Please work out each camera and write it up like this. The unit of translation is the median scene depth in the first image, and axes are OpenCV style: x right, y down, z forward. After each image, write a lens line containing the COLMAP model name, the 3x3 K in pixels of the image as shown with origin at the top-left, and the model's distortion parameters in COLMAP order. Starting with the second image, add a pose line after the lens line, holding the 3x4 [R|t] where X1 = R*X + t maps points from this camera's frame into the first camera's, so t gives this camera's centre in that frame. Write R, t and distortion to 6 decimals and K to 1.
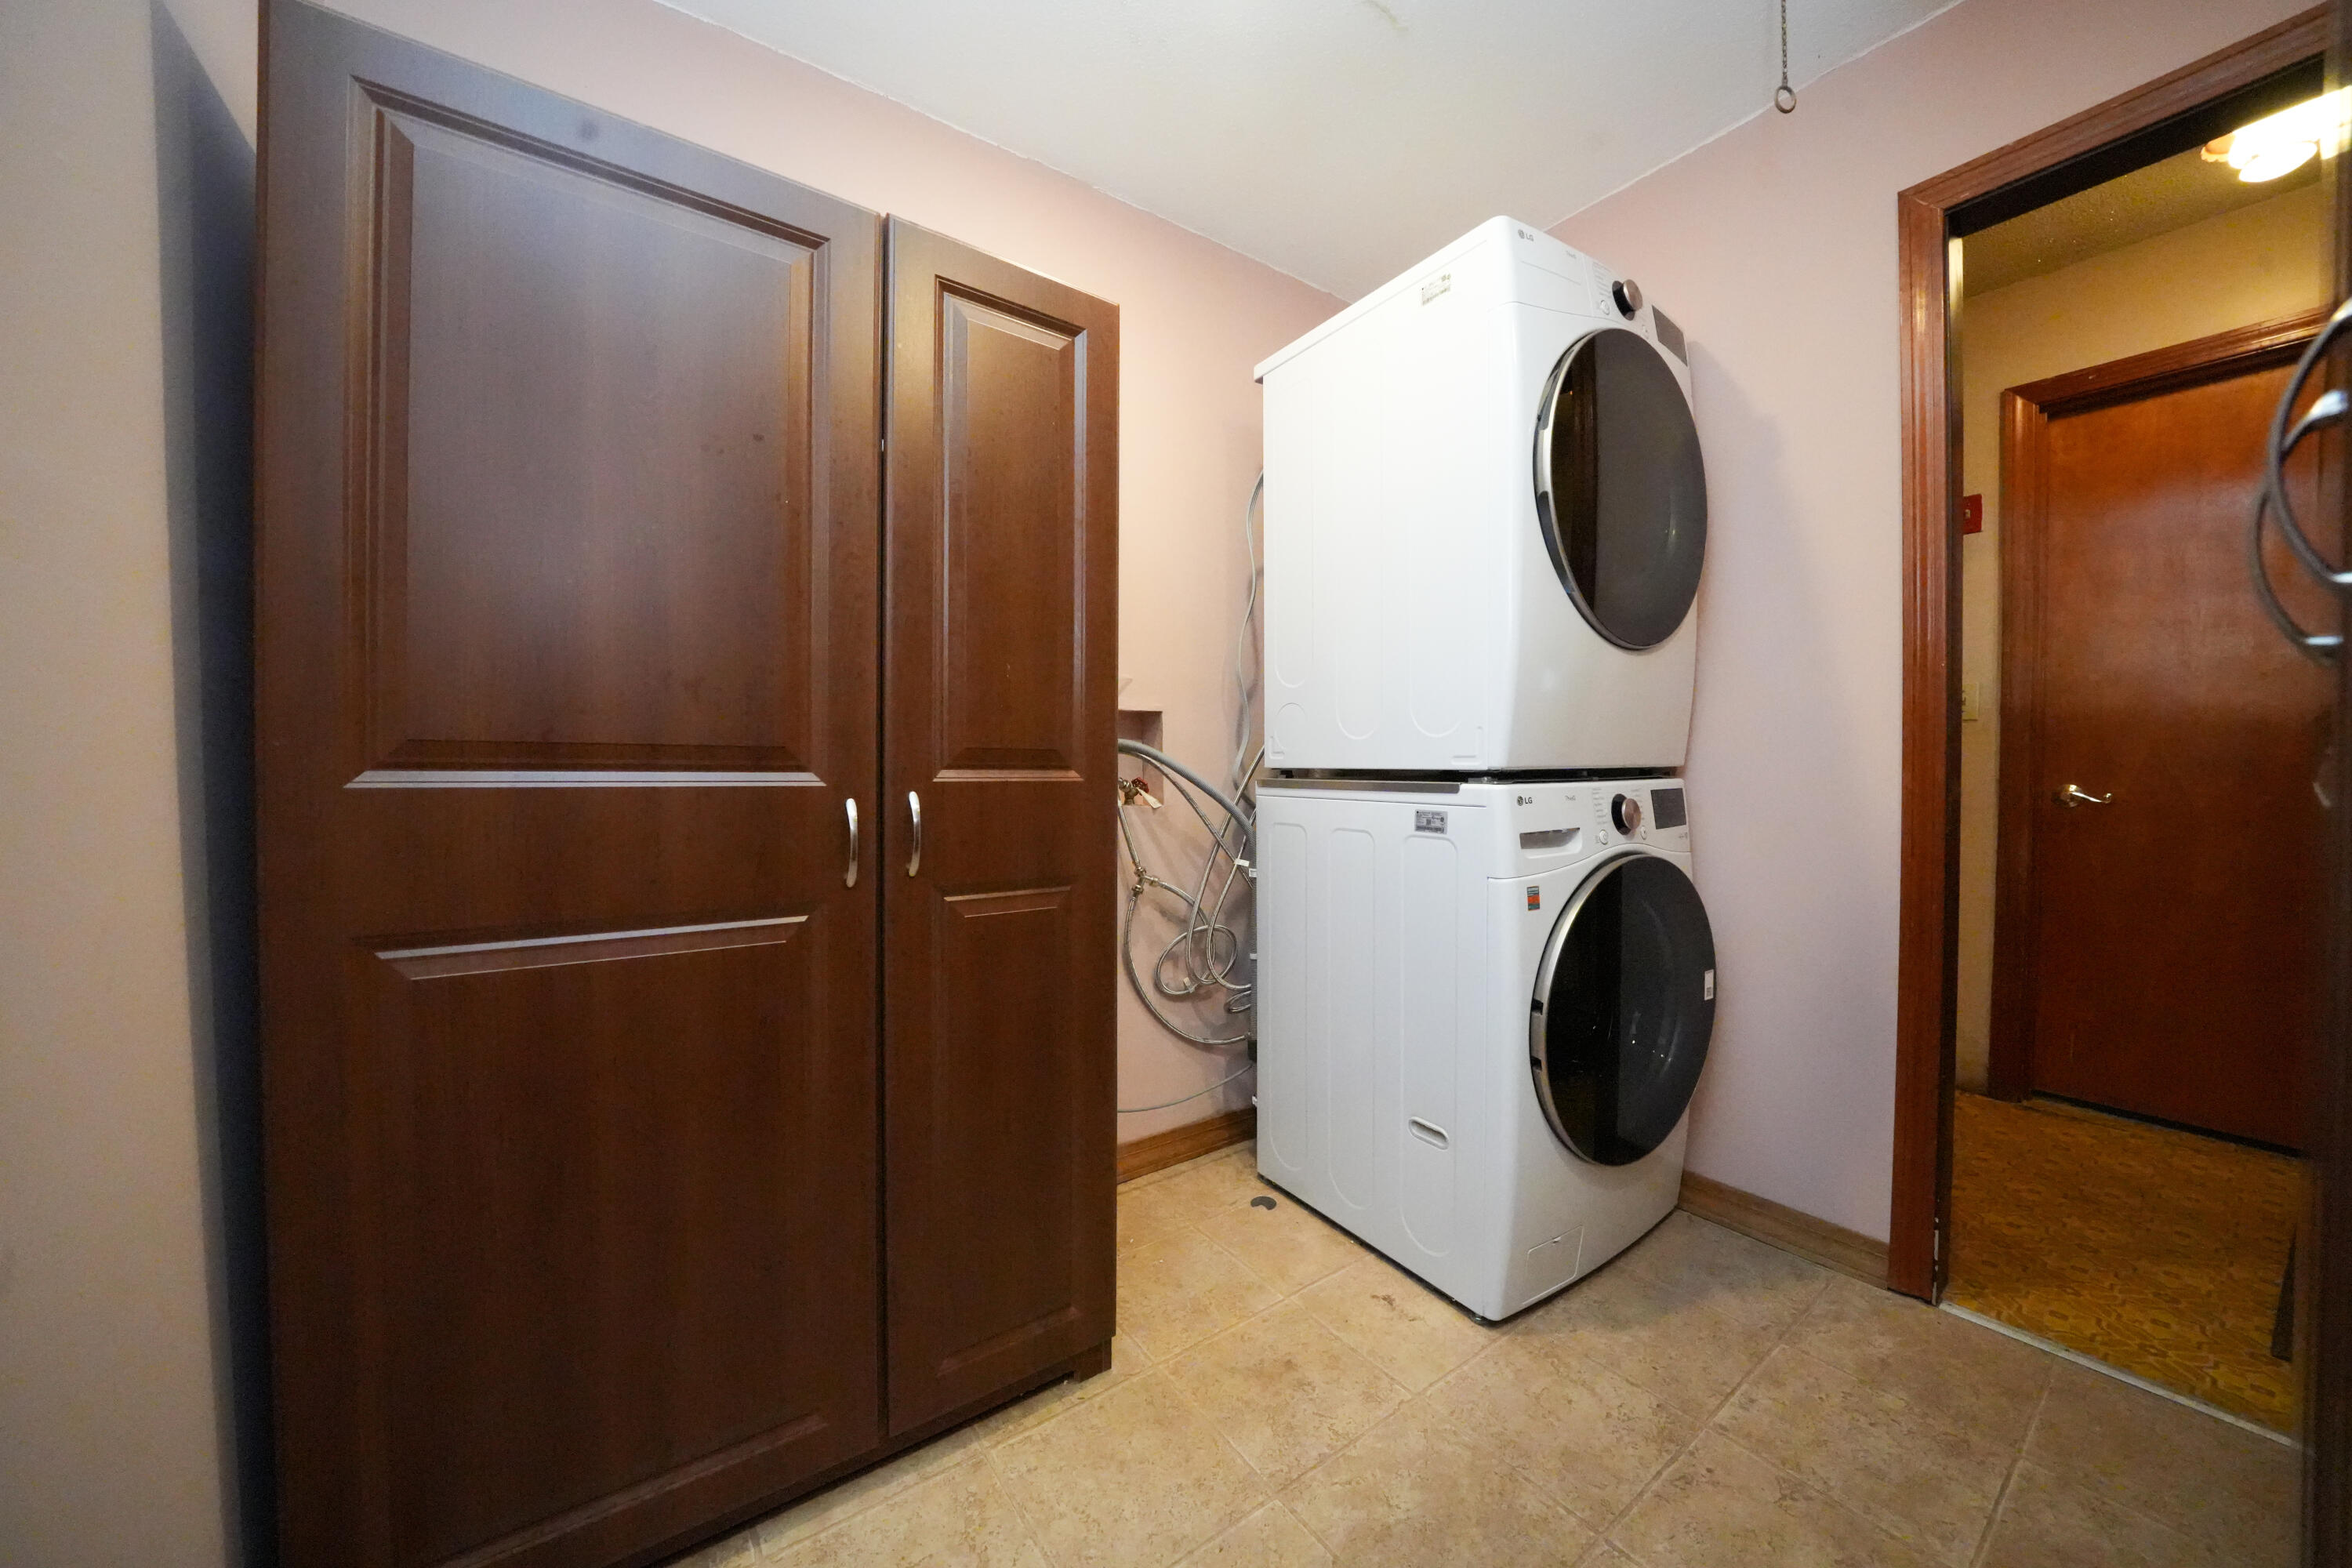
lens RADIAL K [[808.4, 0, 1179.2], [0, 808.4, 774.7], [0, 0, 1]] dist [-0.016741, 0.000134]
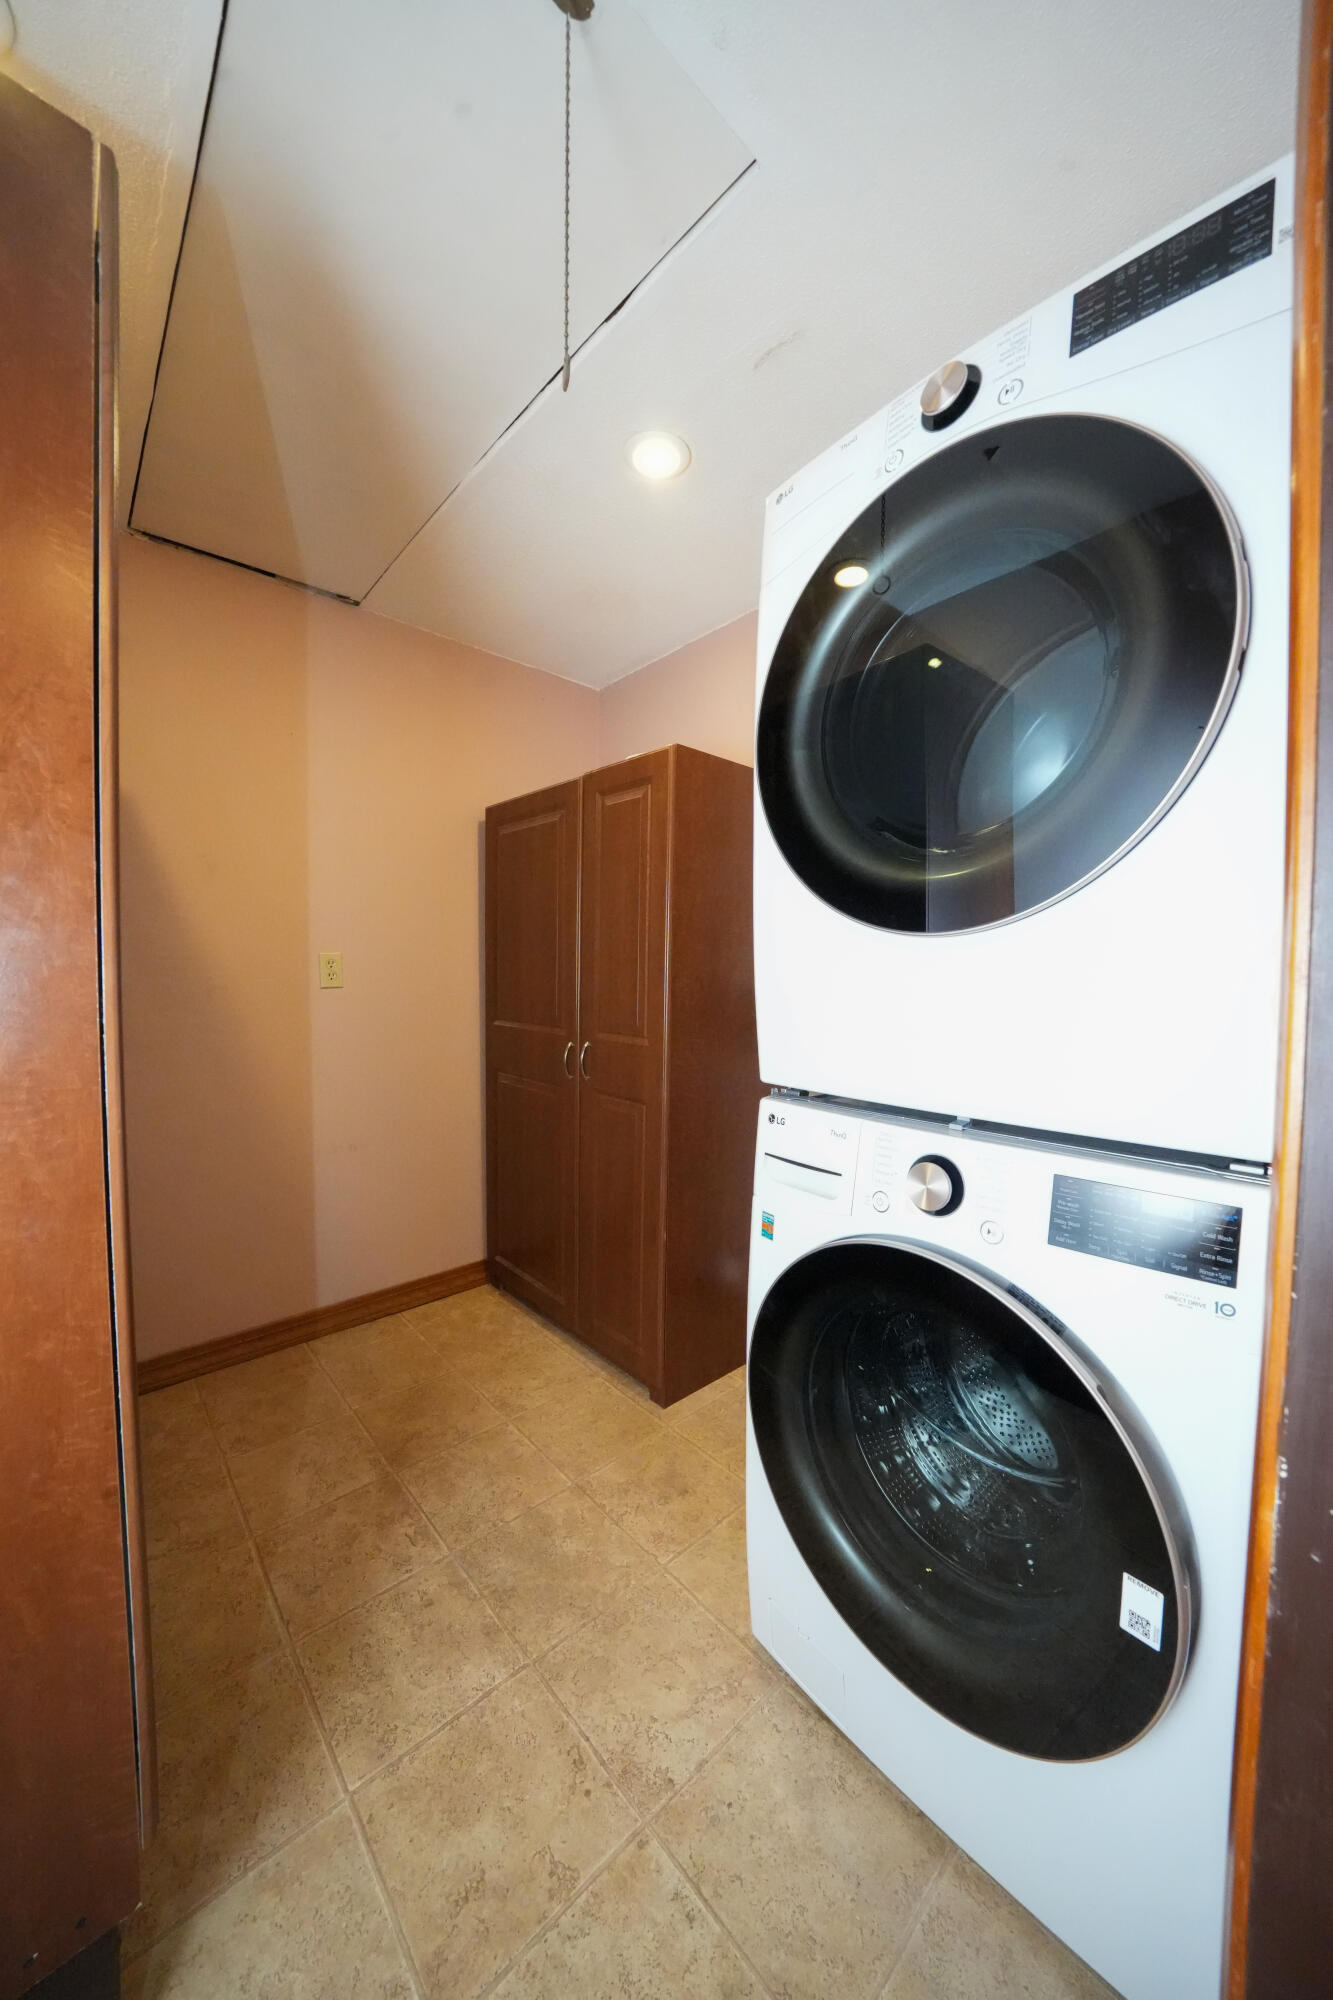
lens RADIAL K [[687.4, 0, 668.4], [0, 687.4, 995.6], [0, 0, 1]] dist [-0.016741, 0.000134]
pose [[0.125329, 0.036224, -0.991454, 1.430803], [-0.021675, 0.999195, 0.033767, -0.161304], [0.991878, 0.017257, 0.126013, 0.935146]]
